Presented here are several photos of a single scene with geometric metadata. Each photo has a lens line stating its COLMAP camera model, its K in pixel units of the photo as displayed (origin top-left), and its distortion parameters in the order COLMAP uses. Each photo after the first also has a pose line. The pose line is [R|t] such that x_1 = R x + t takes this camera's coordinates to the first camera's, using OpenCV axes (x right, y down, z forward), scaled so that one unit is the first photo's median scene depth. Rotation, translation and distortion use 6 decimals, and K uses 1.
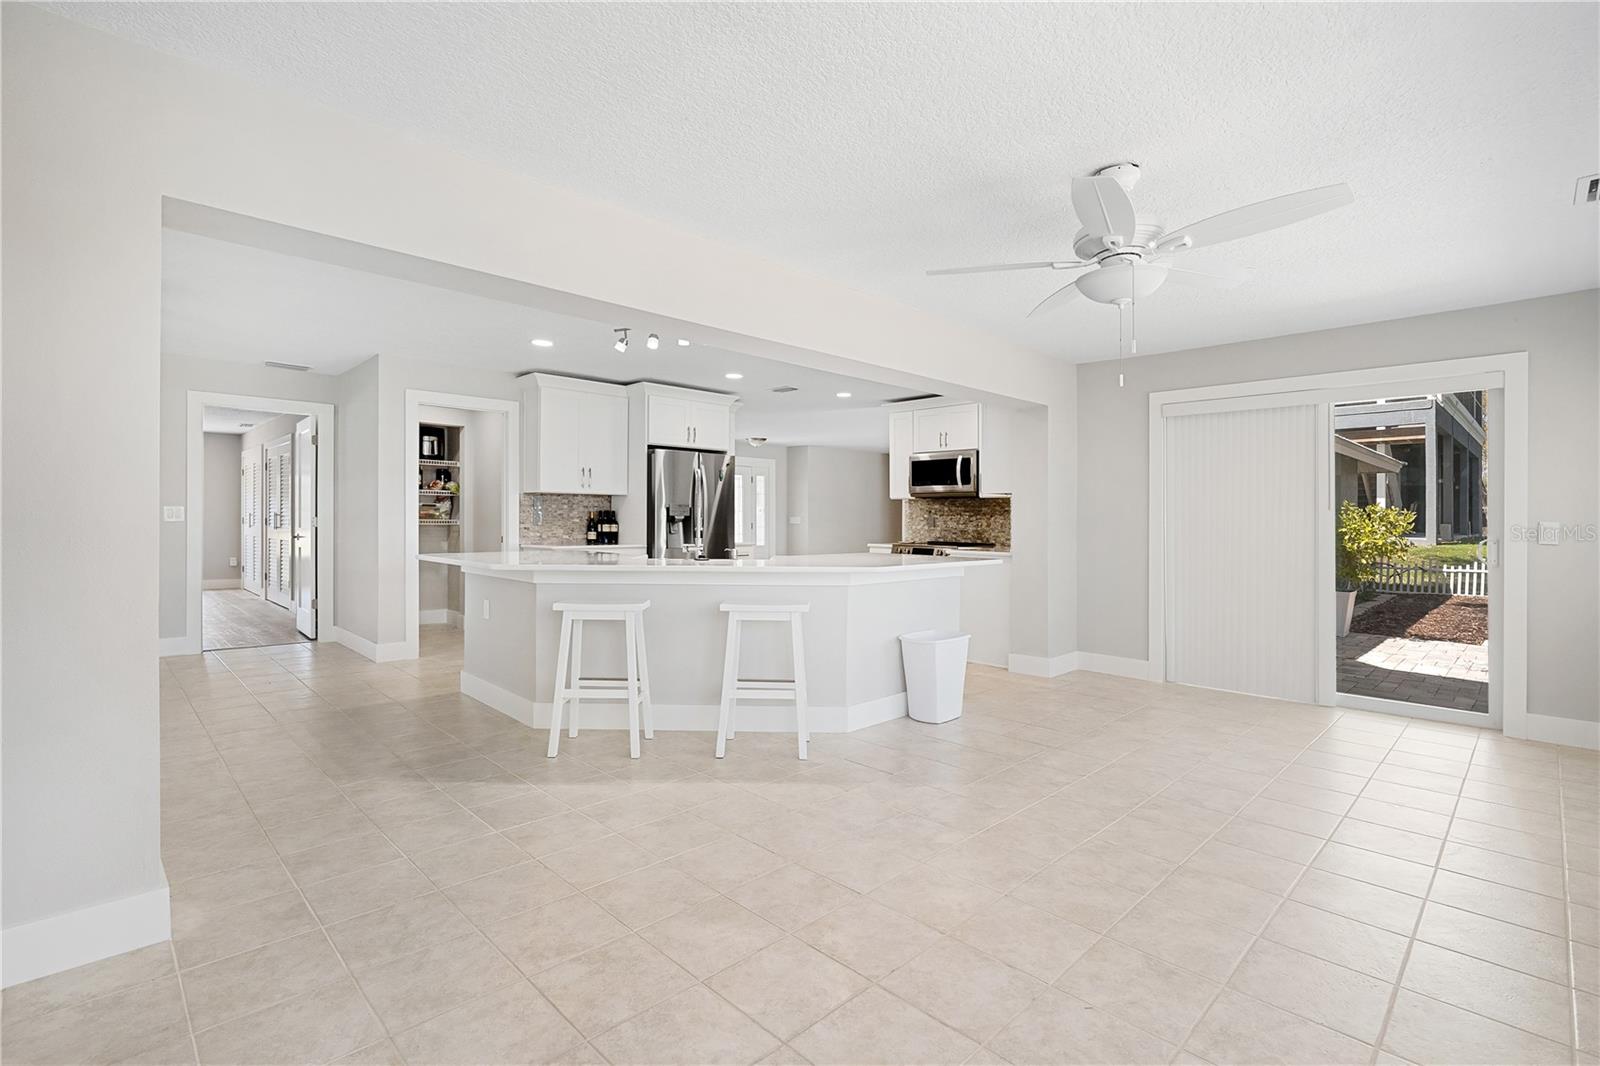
lens RADIAL K [[736.6, 0, 791.5], [0, 736.6, 523.7], [0, 0, 1]] dist [-0.002985, -0.000642]
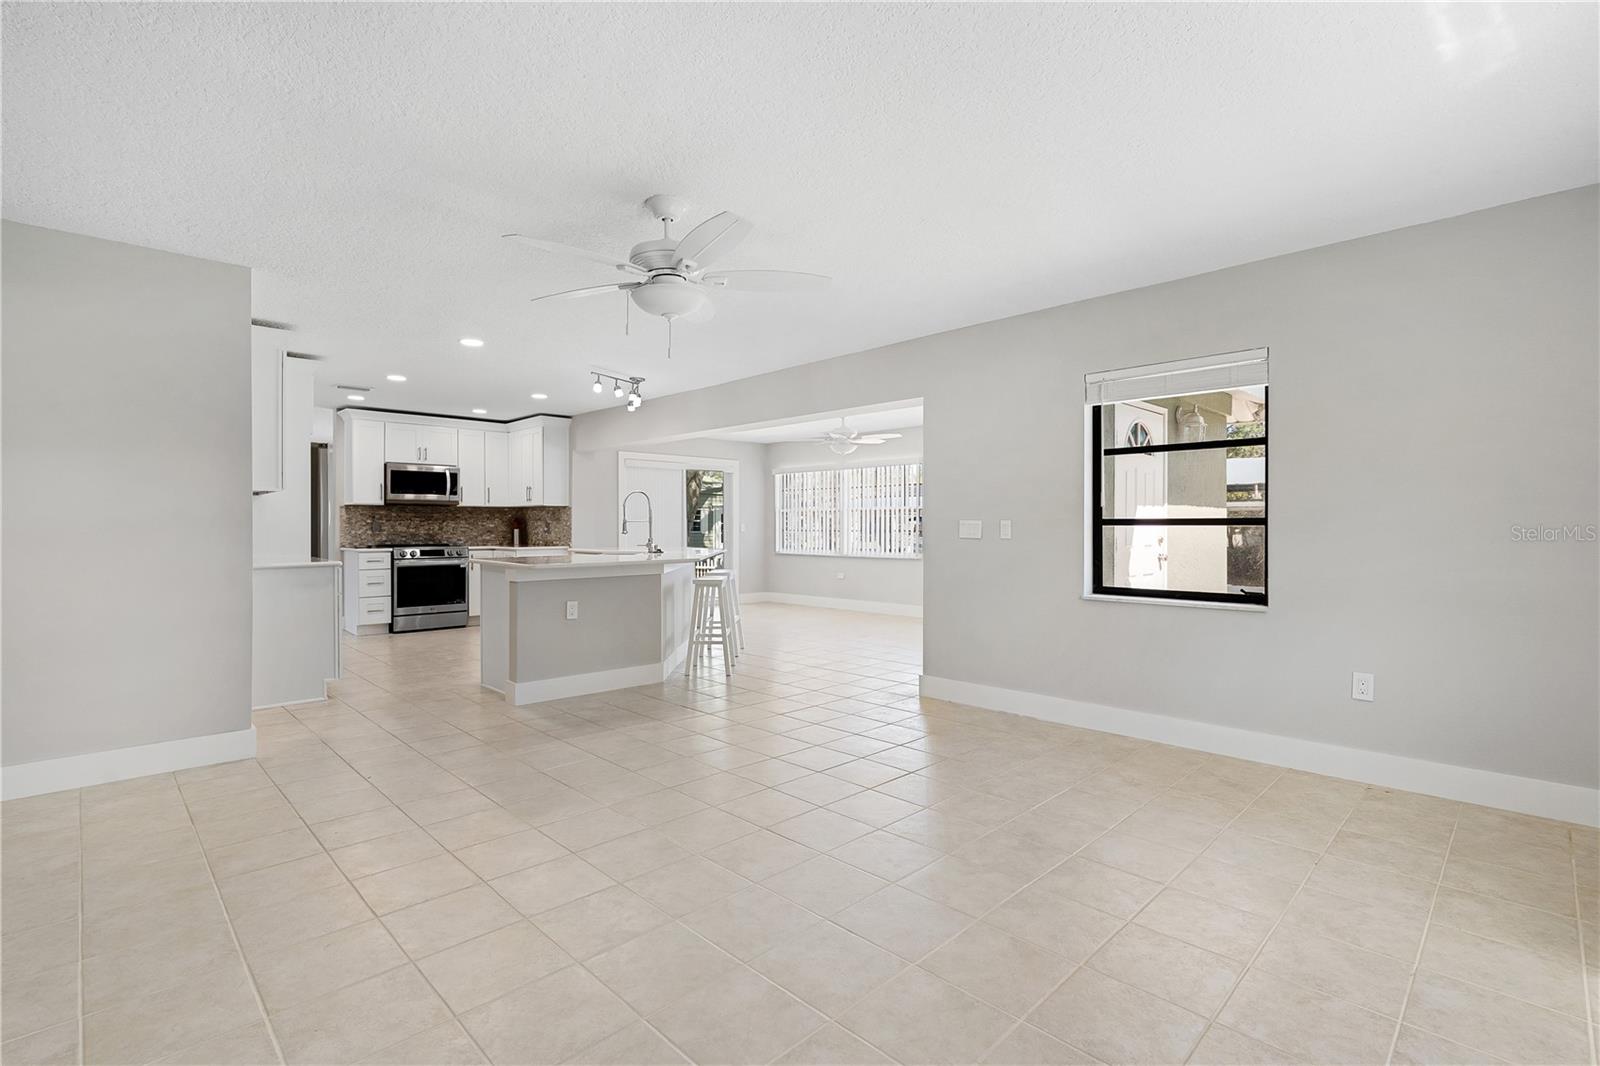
lens RADIAL K [[736.6, 0, 791.5], [0, 736.6, 523.7], [0, 0, 1]] dist [-0.002985, -0.000642]
pose [[-0.001418, -0.008123, 0.999966, -0.922269], [0.006038, 0.999949, 0.008132, -0.012384], [-0.999981, 0.006049, -0.001369, 0.428141]]
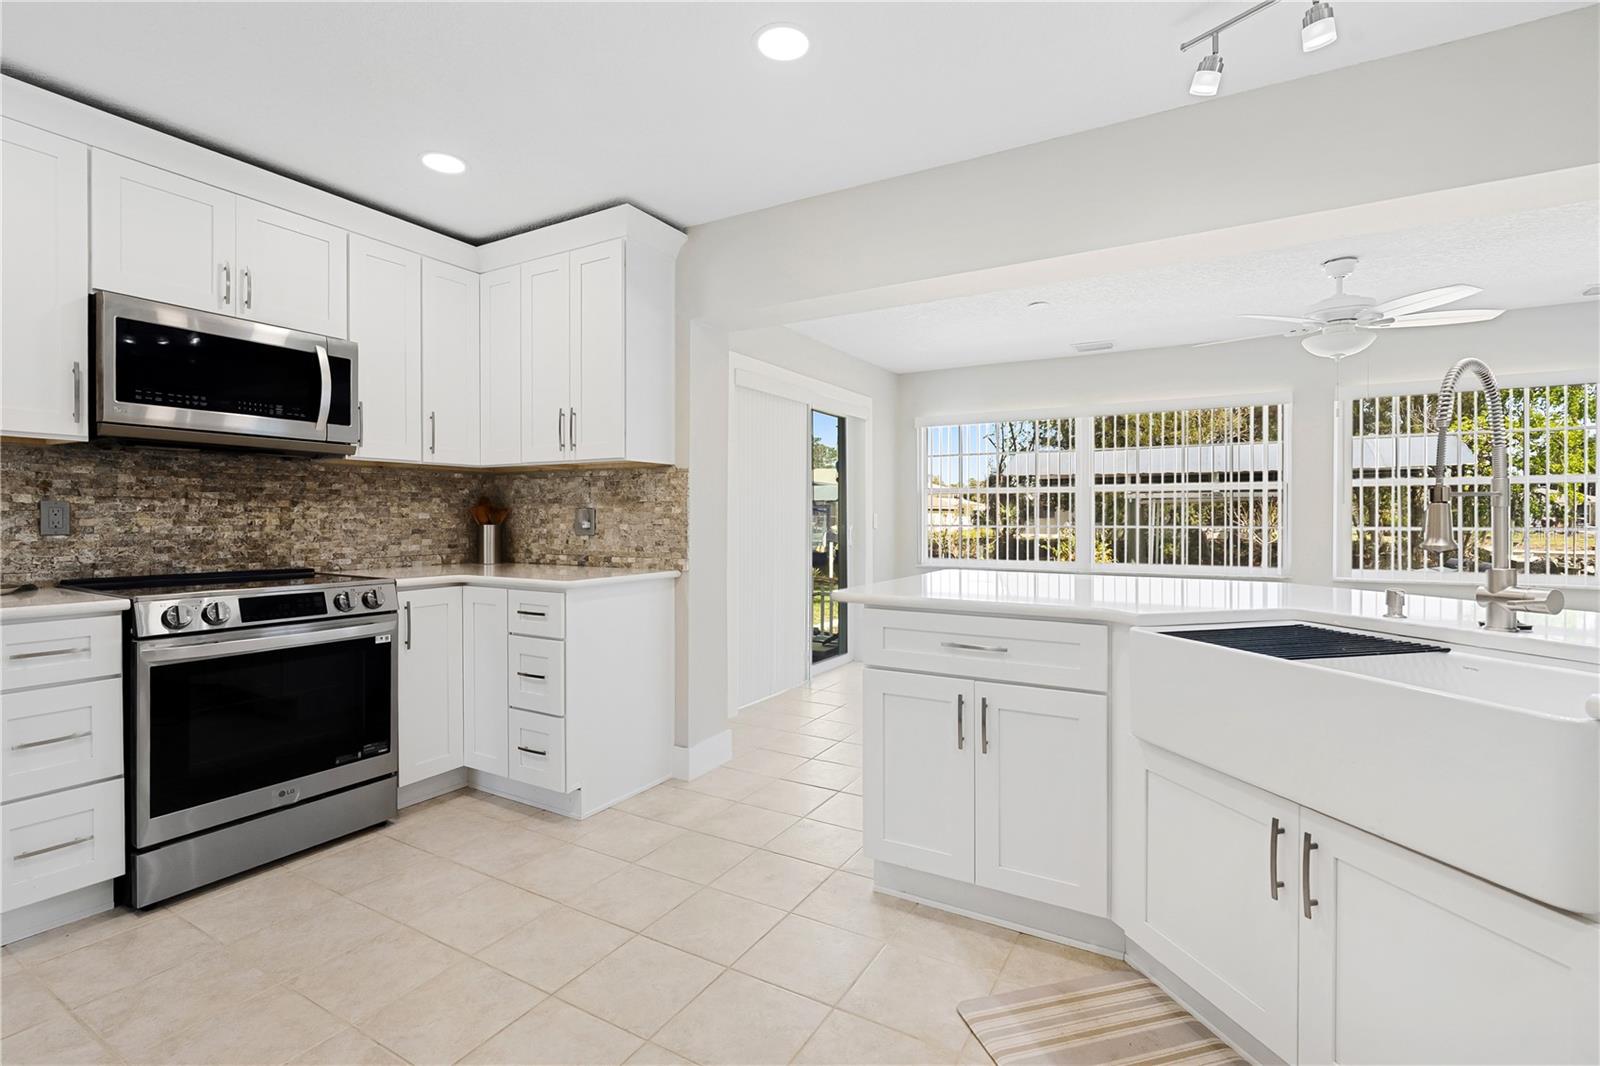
lens RADIAL K [[736.6, 0, 791.5], [0, 736.6, 523.7], [0, 0, 1]] dist [-0.002985, -0.000642]
pose [[-0.263476, -0.019583, 0.964467, -0.204725], [-0.000153, 0.999795, 0.020258, -0.006862], [-0.964666, 0.005190, -0.263425, 0.827849]]
